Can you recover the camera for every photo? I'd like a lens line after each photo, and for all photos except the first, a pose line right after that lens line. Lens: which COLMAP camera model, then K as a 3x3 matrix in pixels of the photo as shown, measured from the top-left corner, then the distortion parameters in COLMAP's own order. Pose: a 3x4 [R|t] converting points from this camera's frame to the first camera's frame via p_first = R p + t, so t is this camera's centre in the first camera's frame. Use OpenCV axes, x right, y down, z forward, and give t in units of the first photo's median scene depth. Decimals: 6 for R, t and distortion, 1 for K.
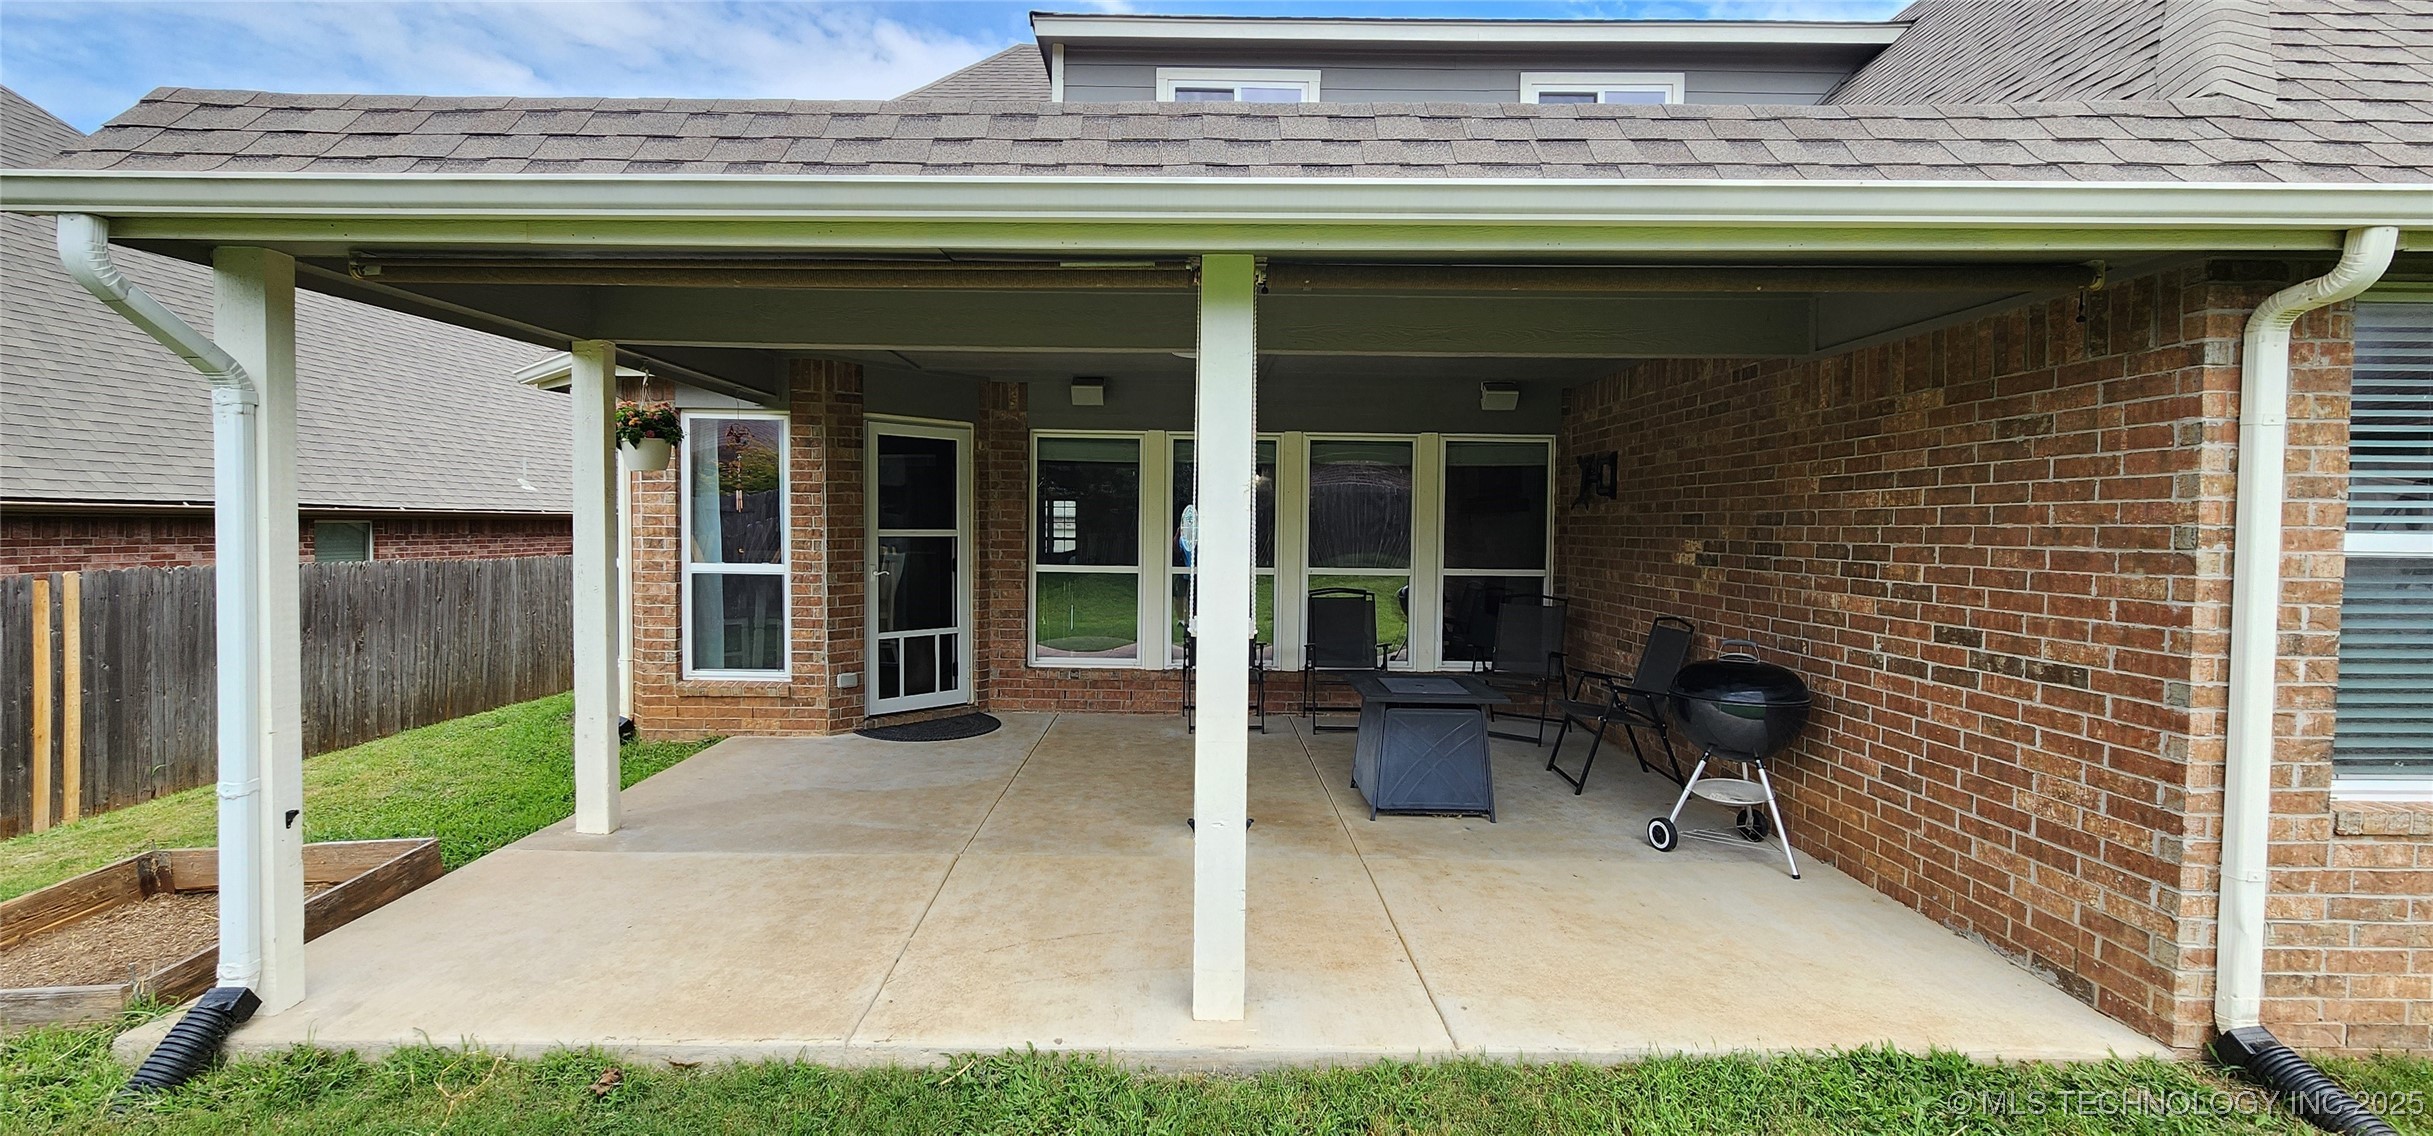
lens RADIAL K [[1002.6, 0, 1194.7], [0, 1002.6, 559.0], [0, 0, 1]] dist [0.000839, -0.000441]
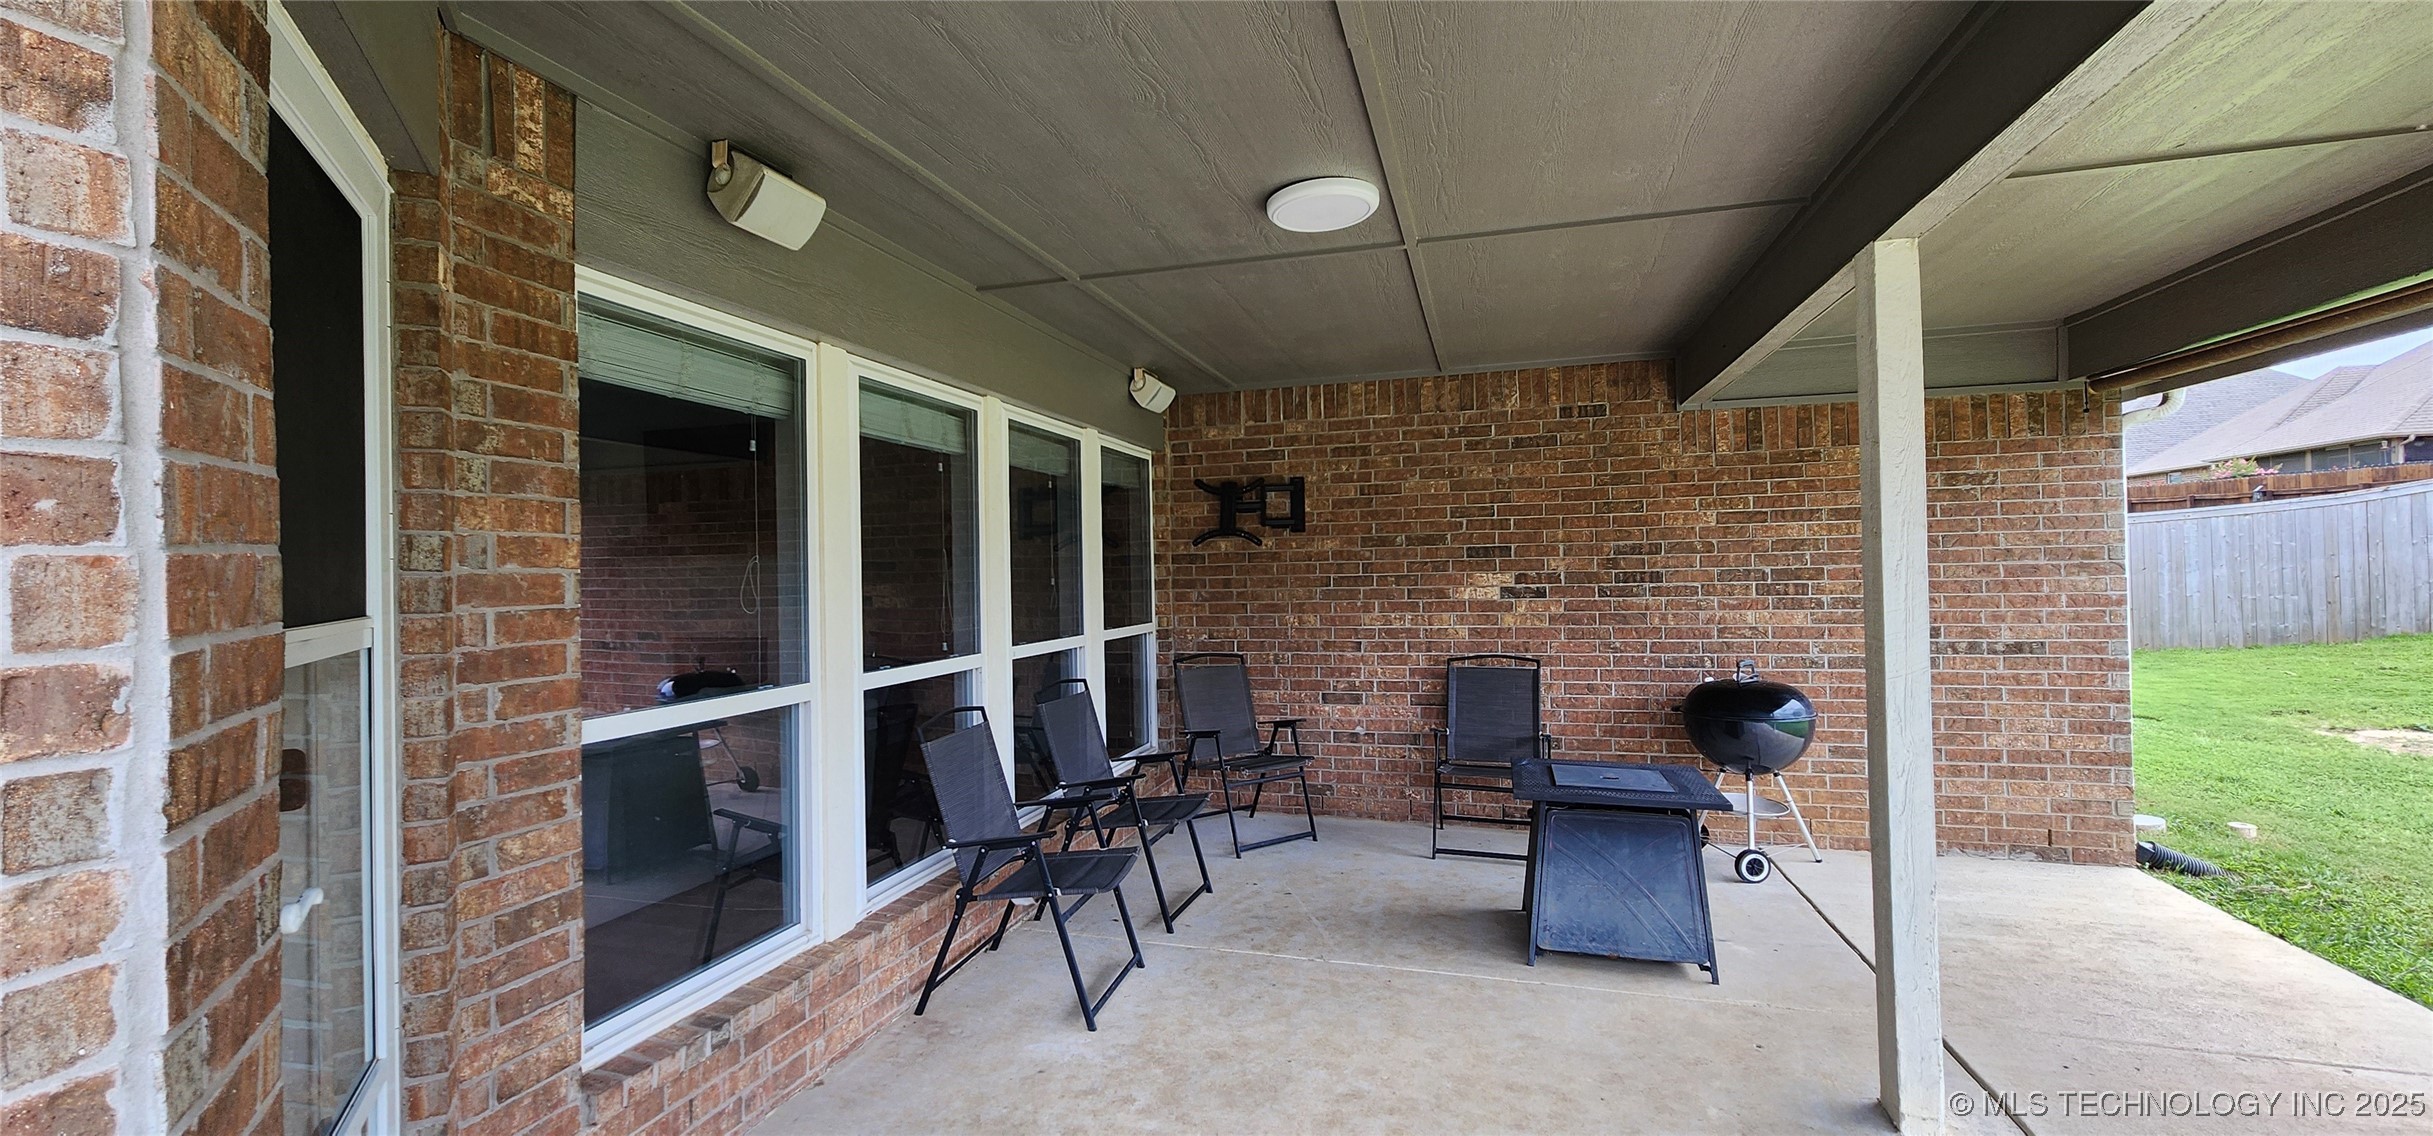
lens RADIAL K [[1002.6, 0, 1194.7], [0, 1002.6, 559.0], [0, 0, 1]] dist [0.000839, -0.000441]
pose [[0.291109, -0.006619, 0.956667, -0.892240], [0.055072, 0.998434, -0.009850, -0.067255], [-0.955104, 0.055553, 0.291017, 1.709270]]
